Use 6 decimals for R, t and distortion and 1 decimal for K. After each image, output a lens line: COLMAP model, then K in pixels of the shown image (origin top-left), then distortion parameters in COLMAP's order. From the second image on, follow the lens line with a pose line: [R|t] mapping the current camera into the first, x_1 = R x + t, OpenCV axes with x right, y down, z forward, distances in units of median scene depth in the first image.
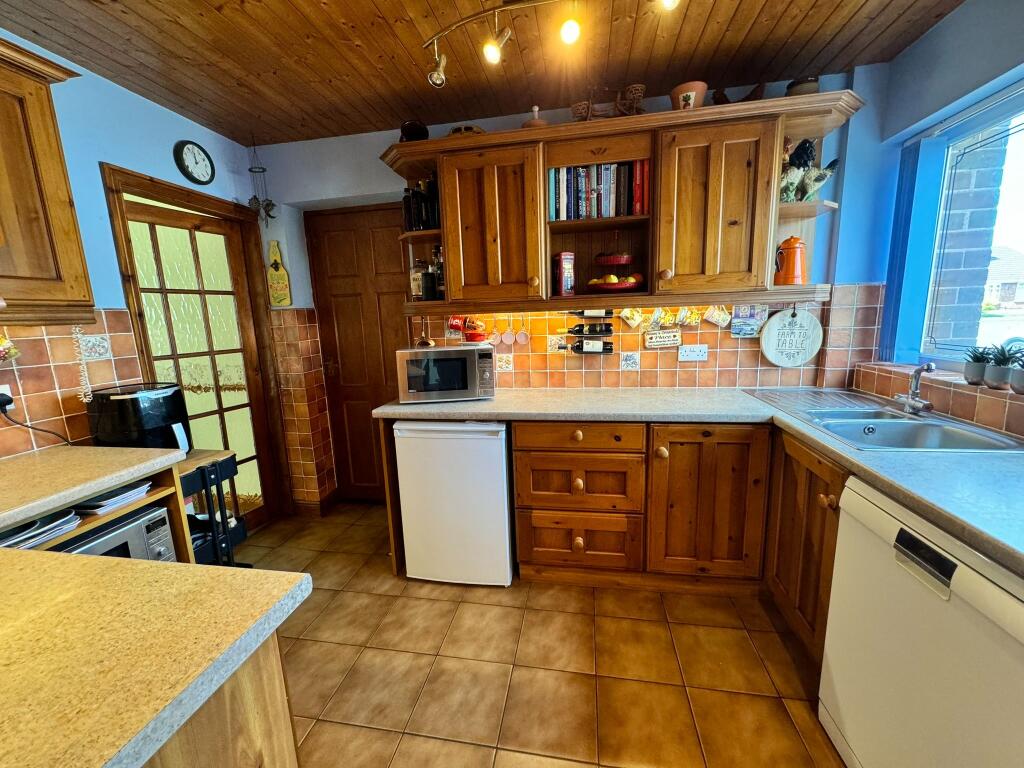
lens RADIAL K [[409.1, 0, 512.0], [0, 409.1, 384.0], [0, 0, 1]] dist [-0.001636, 0.000504]
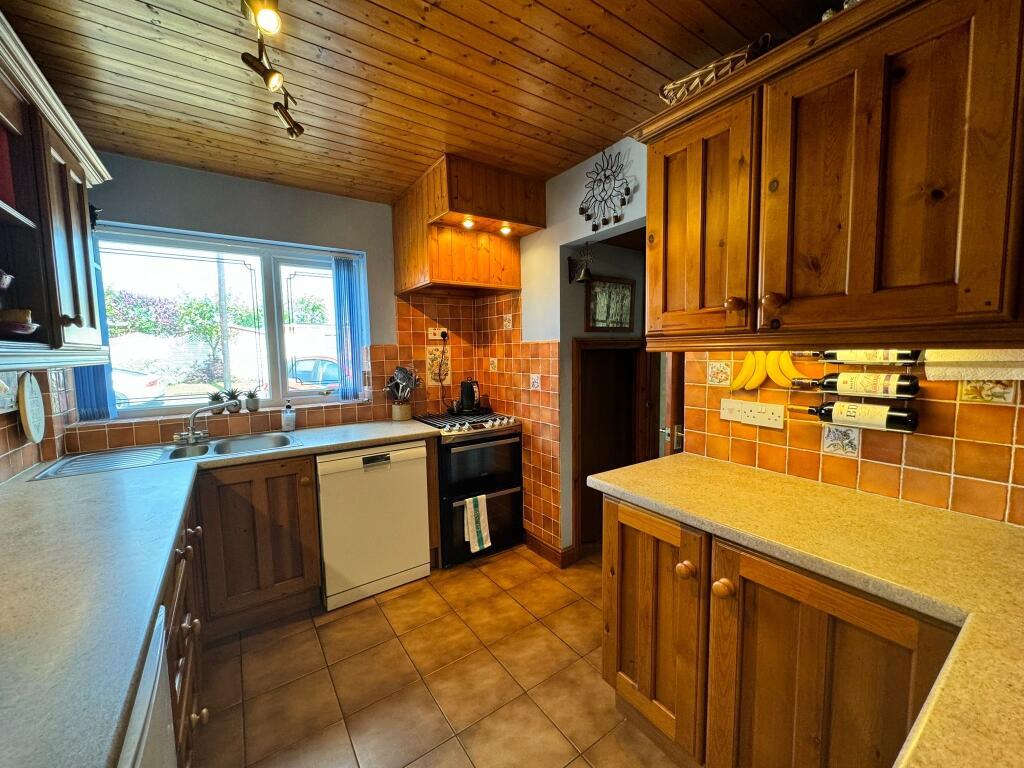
lens RADIAL K [[409.1, 0, 512.0], [0, 409.1, 384.0], [0, 0, 1]] dist [-0.001636, 0.000504]
pose [[-0.700192, -0.009329, 0.713893, -0.926288], [0.165387, 0.970597, 0.174896, -0.227049], [-0.694534, 0.240530, -0.678062, 1.395391]]
